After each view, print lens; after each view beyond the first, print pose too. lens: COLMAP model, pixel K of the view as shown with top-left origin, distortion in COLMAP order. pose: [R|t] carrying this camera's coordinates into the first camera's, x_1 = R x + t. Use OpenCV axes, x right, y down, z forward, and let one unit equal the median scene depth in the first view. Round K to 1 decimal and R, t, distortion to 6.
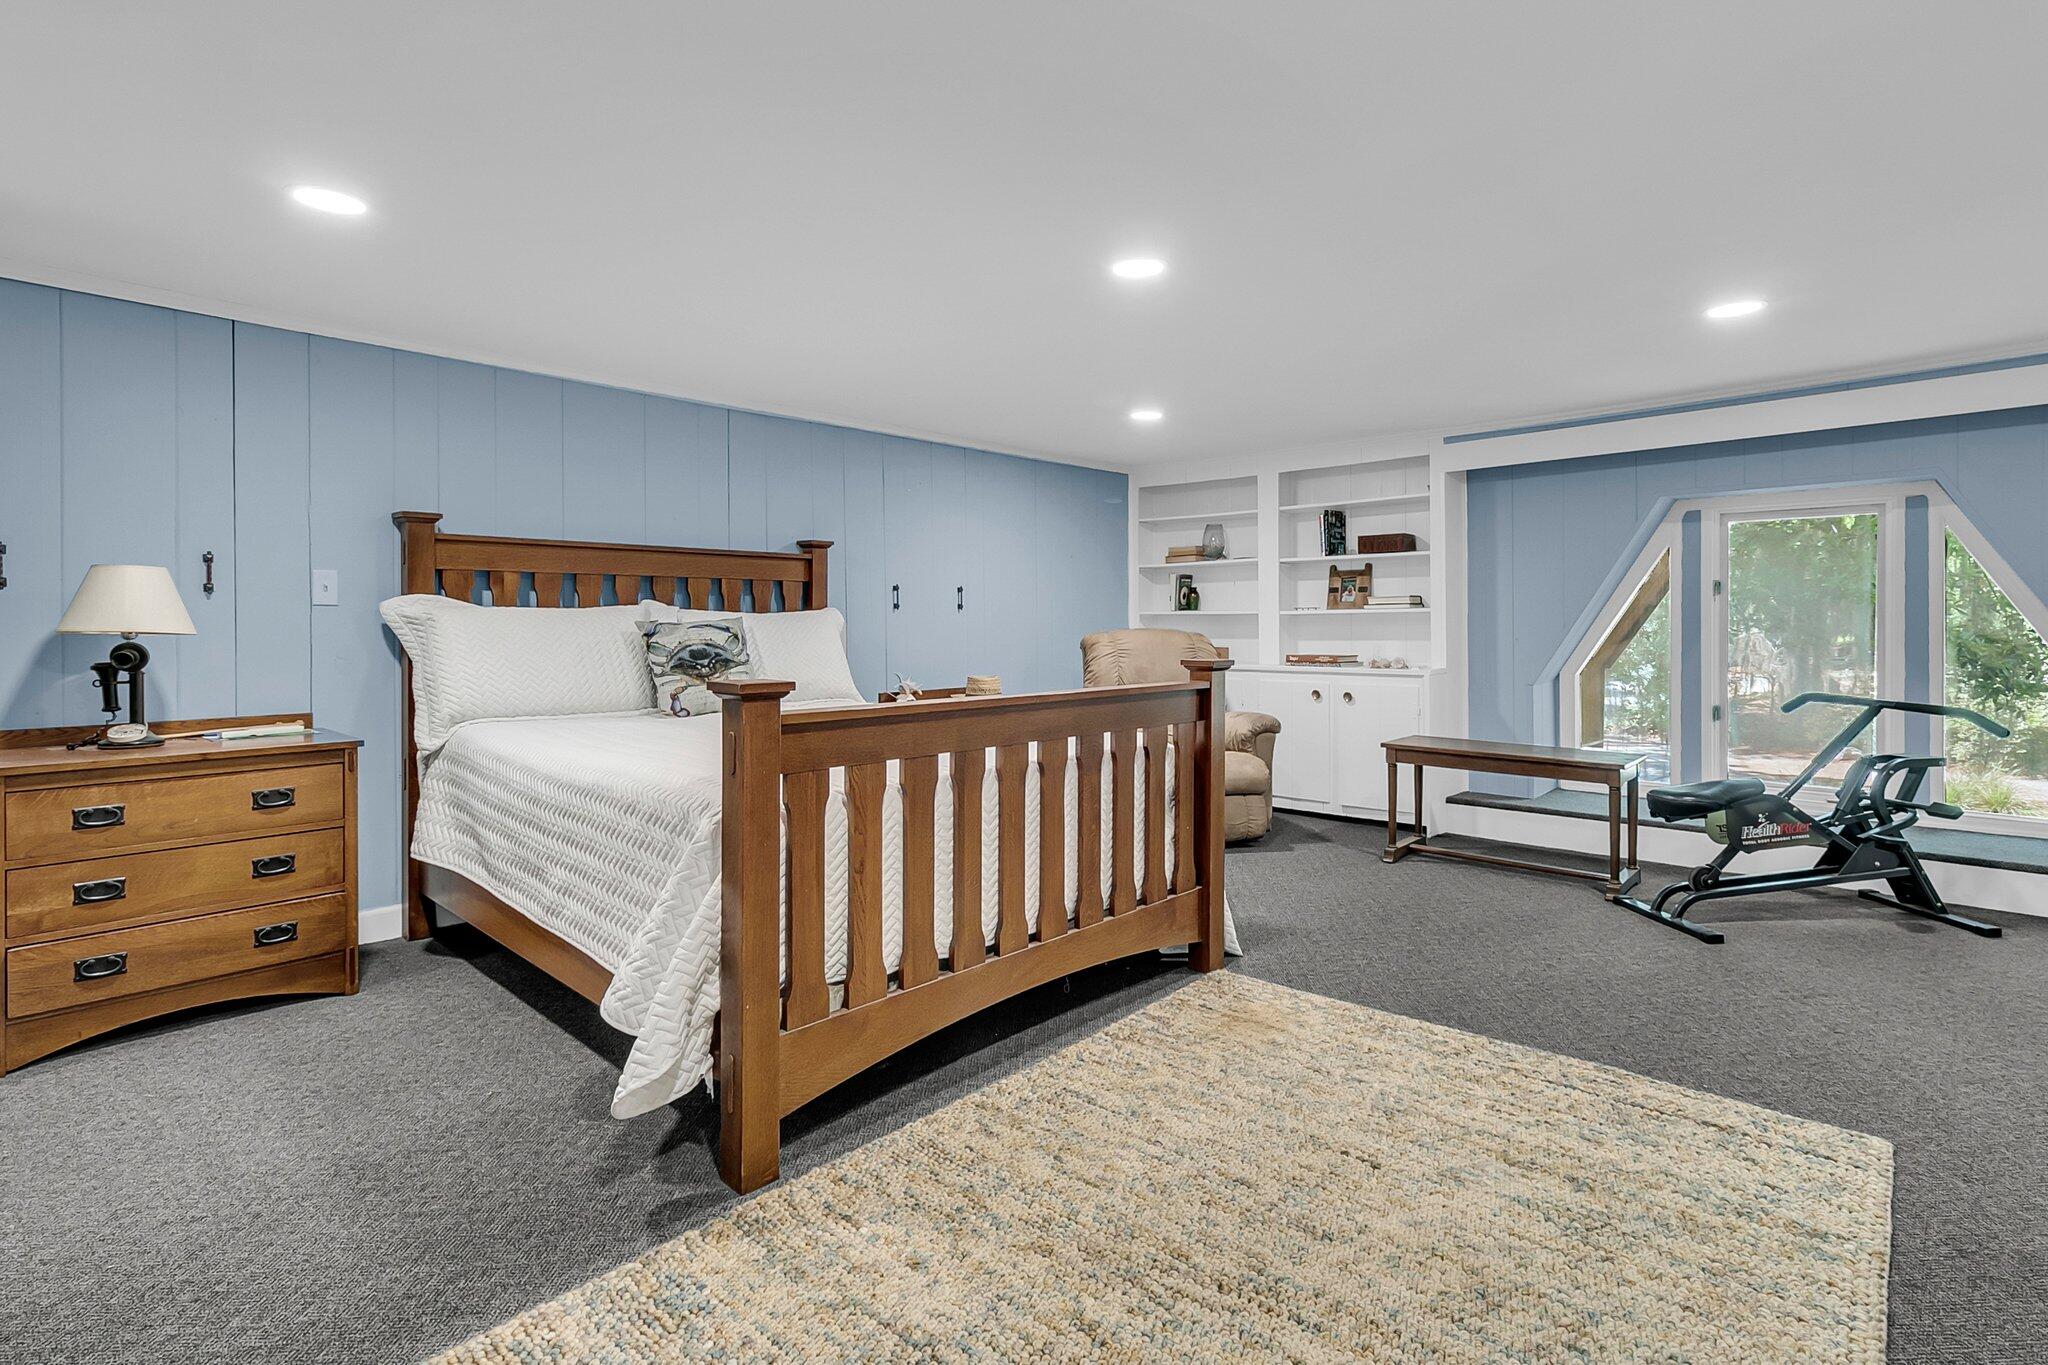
lens RADIAL K [[975.2, 0, 1037.1], [0, 975.2, 624.3], [0, 0, 1]] dist [0.003732, -0.000193]
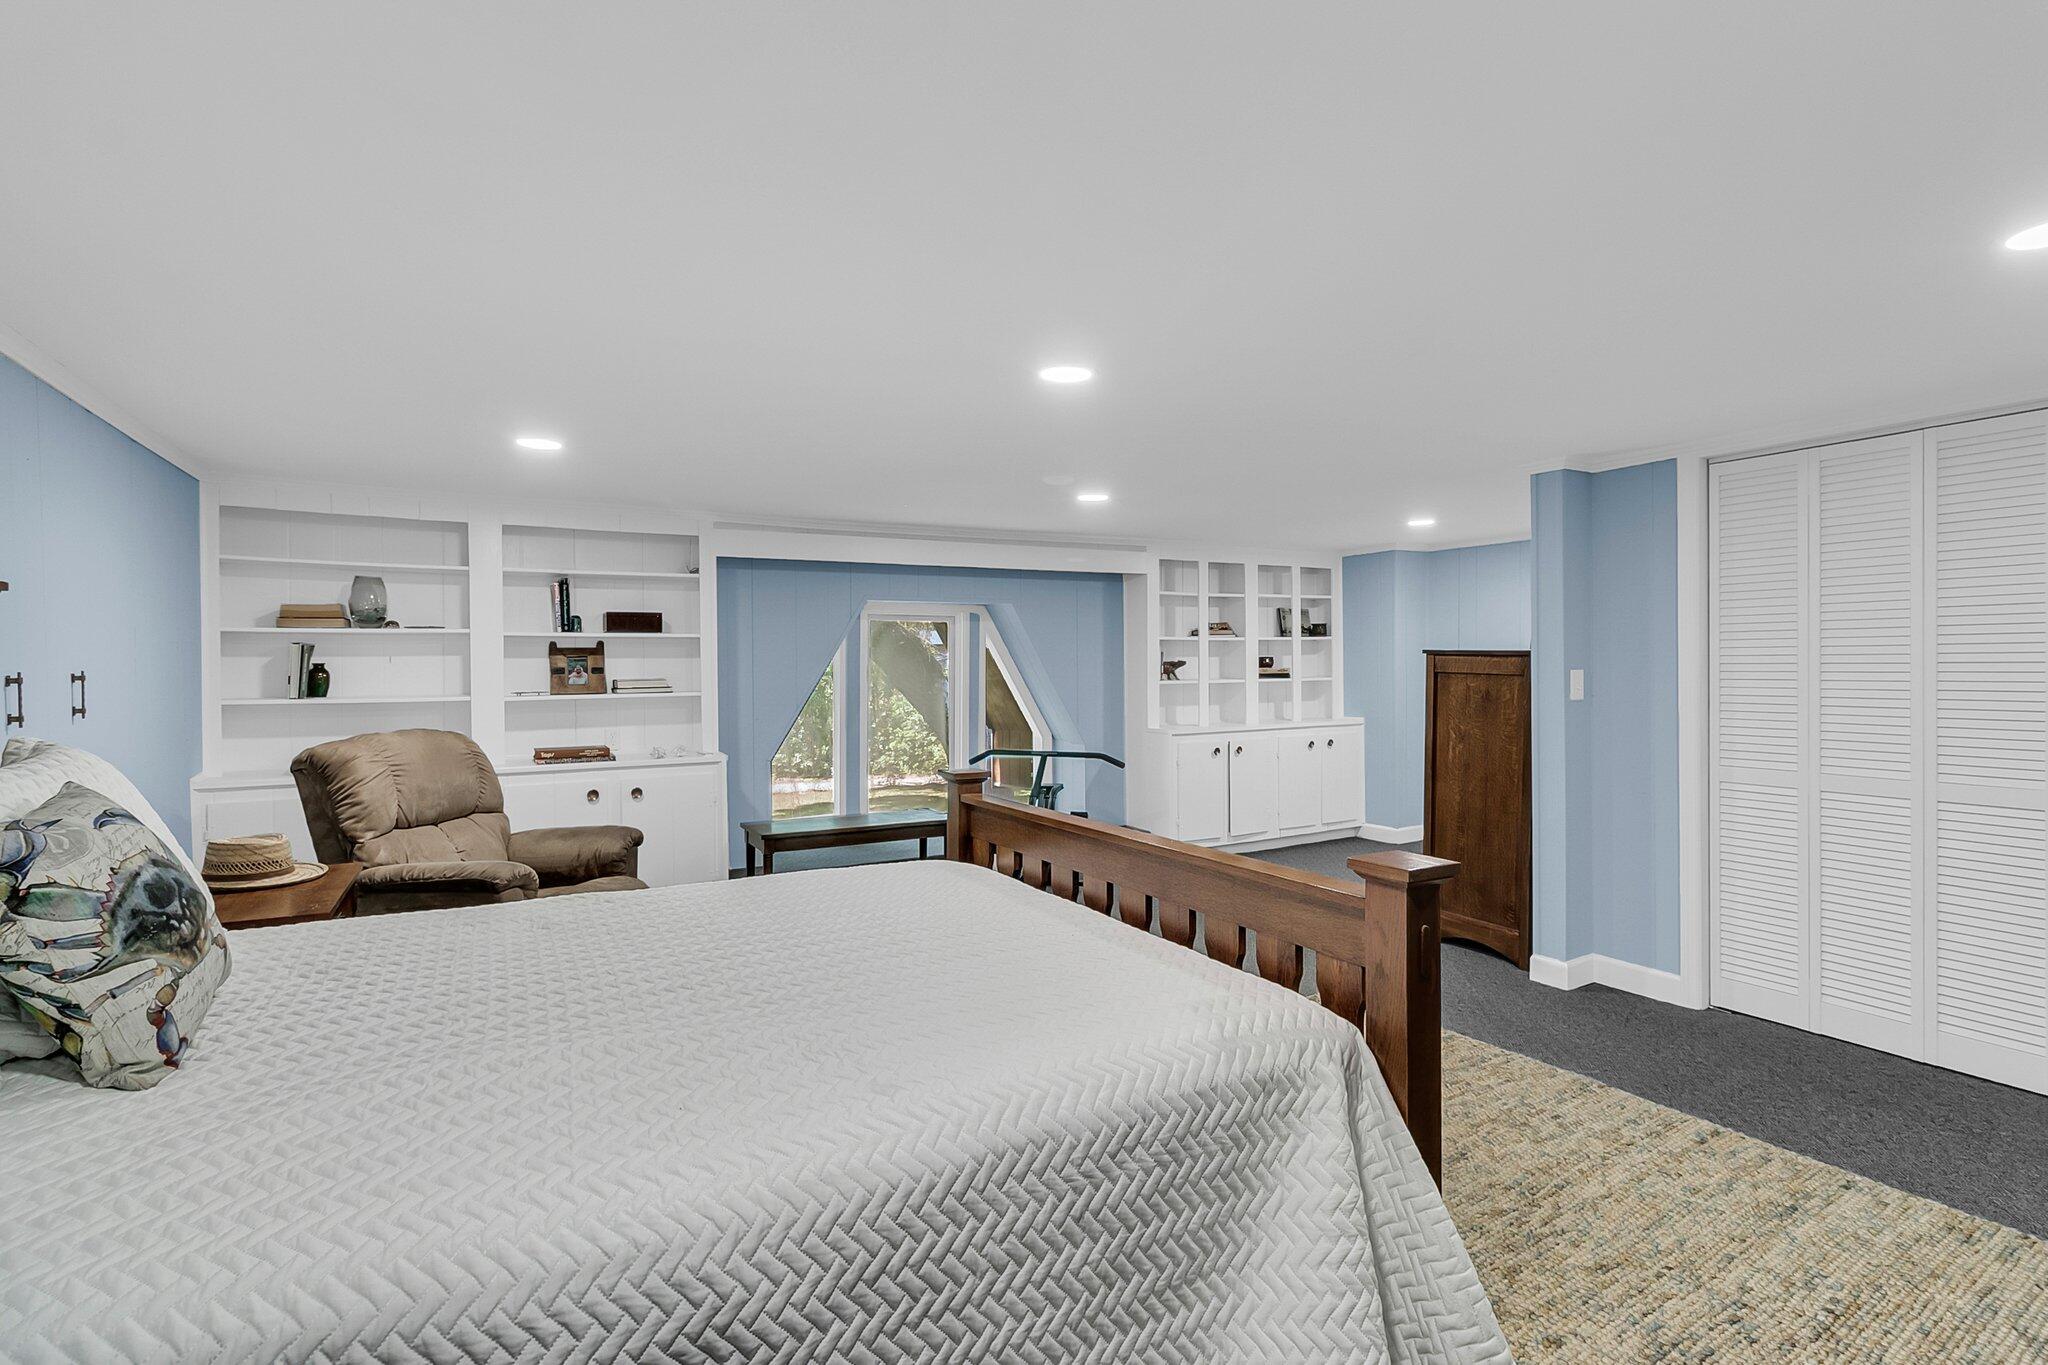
lens RADIAL K [[975.2, 0, 1025.1], [0, 975.2, 675.7], [0, 0, 1]] dist [0.003732, -0.000193]
pose [[0.296848, -0.010694, 0.954865, -0.397364], [0.008500, 0.999927, 0.008556, -0.035343], [-0.954887, 0.005577, 0.296918, 0.362366]]
